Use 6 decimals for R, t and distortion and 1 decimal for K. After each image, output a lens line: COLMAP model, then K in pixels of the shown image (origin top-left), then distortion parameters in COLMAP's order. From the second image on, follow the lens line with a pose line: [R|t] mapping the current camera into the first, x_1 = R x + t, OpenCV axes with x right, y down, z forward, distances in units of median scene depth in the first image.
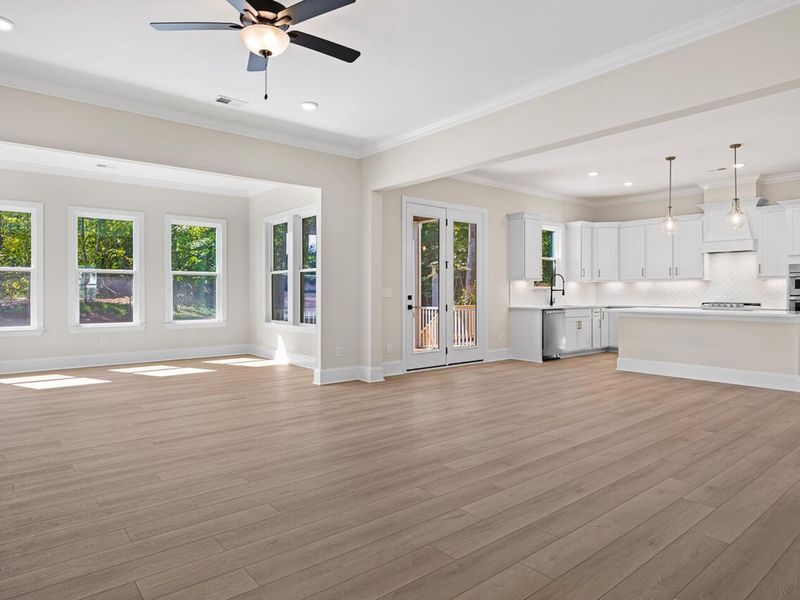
lens RADIAL K [[494.5, 0, 400.0], [0, 494.5, 300.0], [0, 0, 1]] dist [-0.001185, 0.000158]
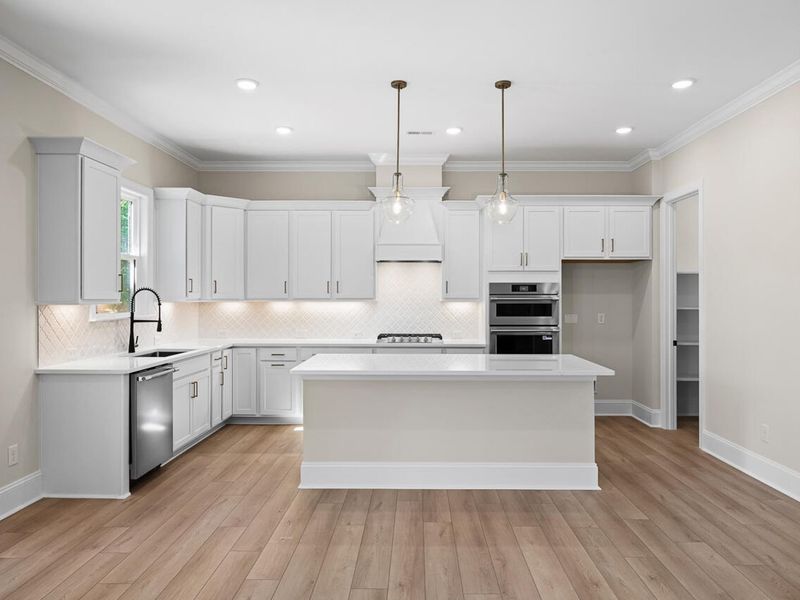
lens RADIAL K [[552.3, 0, 409.7], [0, 552.3, 294.0], [0, 0, 1]] dist [-0.004382, -0.000681]
pose [[0.640353, 0.007505, 0.768044, 0.082414], [0.010754, 0.999767, -0.018735, -0.040893], [-0.768005, 0.020256, 0.640123, 0.553296]]
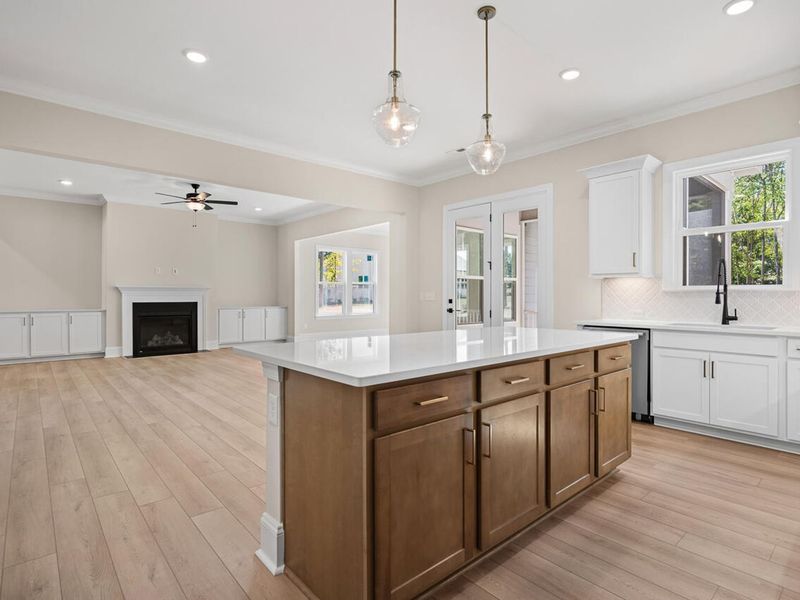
lens RADIAL K [[431.3, 0, 405.3], [0, 431.3, 296.9], [0, 0, 1]] dist [-0.004612, -0.000141]
pose [[0.038052, 0.003756, -0.999269, 0.884885], [-0.018167, 0.999830, 0.003067, -0.014448], [0.999111, 0.018037, 0.038114, 0.838048]]
